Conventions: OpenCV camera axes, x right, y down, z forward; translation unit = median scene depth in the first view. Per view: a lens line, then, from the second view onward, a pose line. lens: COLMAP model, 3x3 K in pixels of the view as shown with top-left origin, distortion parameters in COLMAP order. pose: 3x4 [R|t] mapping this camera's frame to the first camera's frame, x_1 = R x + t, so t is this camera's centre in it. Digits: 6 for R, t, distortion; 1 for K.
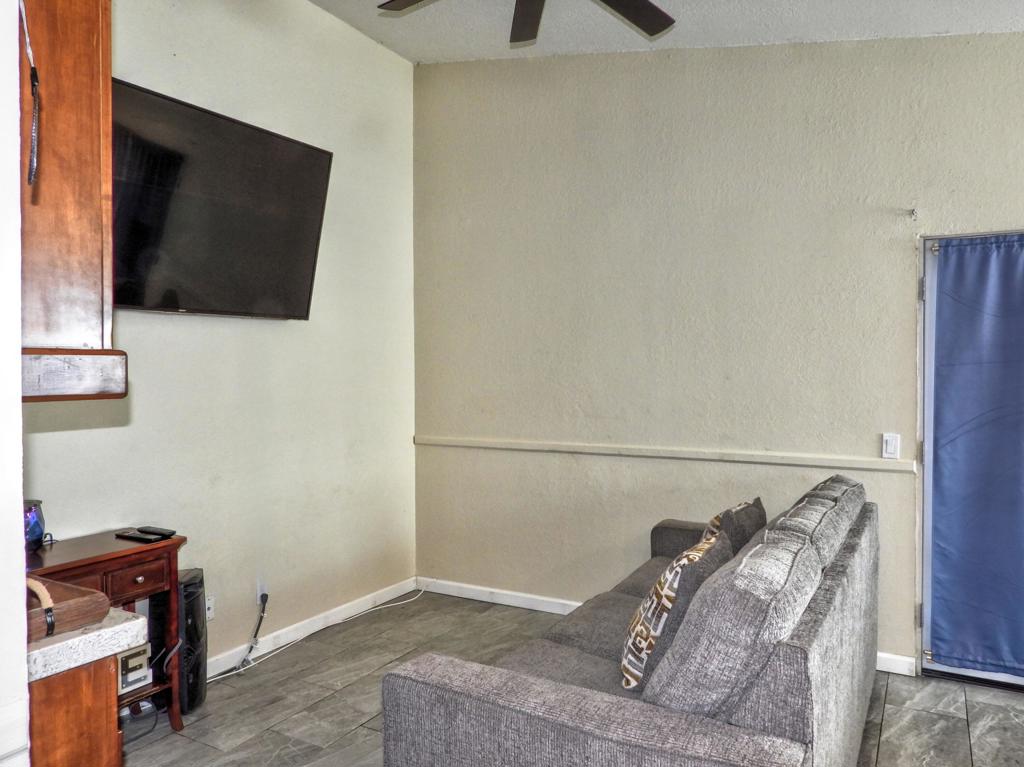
lens RADIAL K [[740.3, 0, 512.6], [0, 740.3, 384.1], [0, 0, 1]] dist [-0.007405, 0.000043]
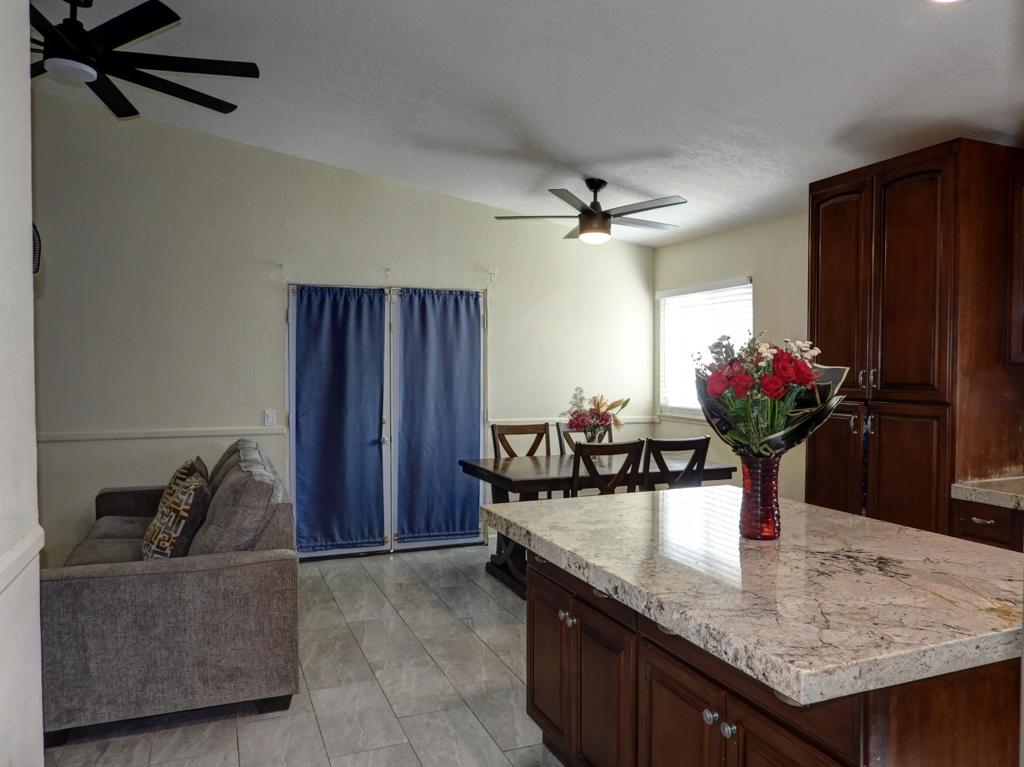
lens RADIAL K [[740.3, 0, 514.3], [0, 740.3, 386.9], [0, 0, 1]] dist [-0.007405, 0.000043]
pose [[0.622540, -0.019904, 0.782335, -0.581653], [0.014459, 0.999798, 0.013930, 0.009959], [-0.782454, 0.002640, 0.622702, -0.544457]]
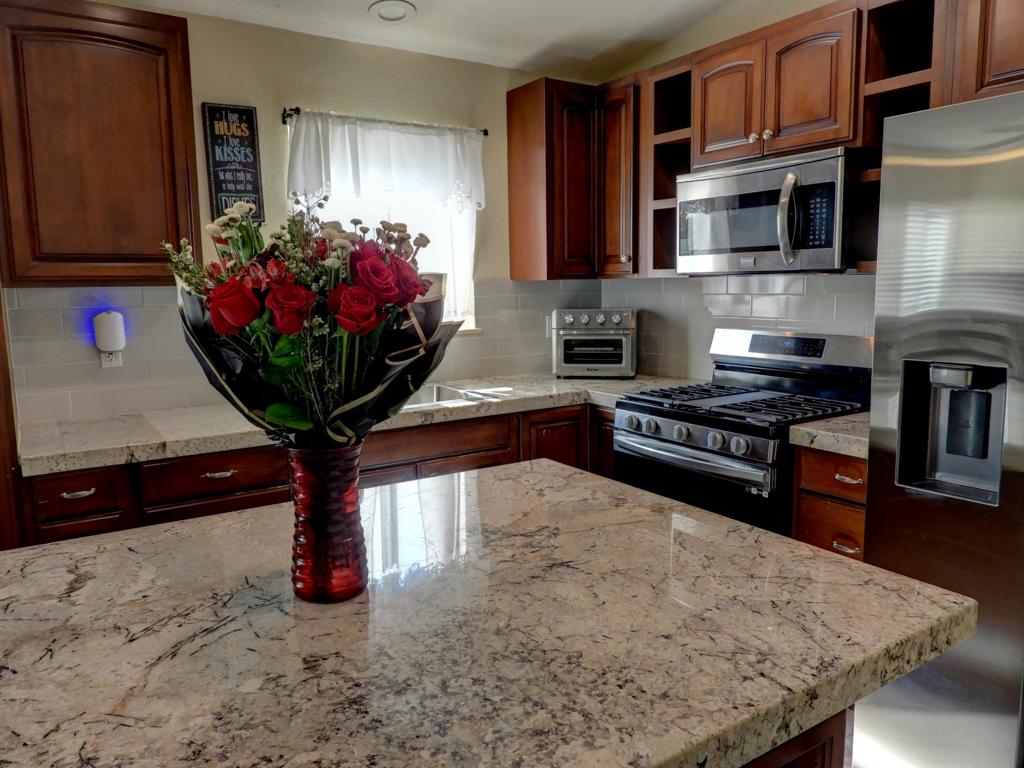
lens RADIAL K [[740.3, 0, 512.6], [0, 740.3, 382.7], [0, 0, 1]] dist [-0.007405, 0.000043]
pose [[-0.890411, -0.049669, 0.452439, 0.067876], [0.021823, 0.988226, 0.151435, 0.003954], [-0.454634, 0.144713, -0.878844, 0.227098]]
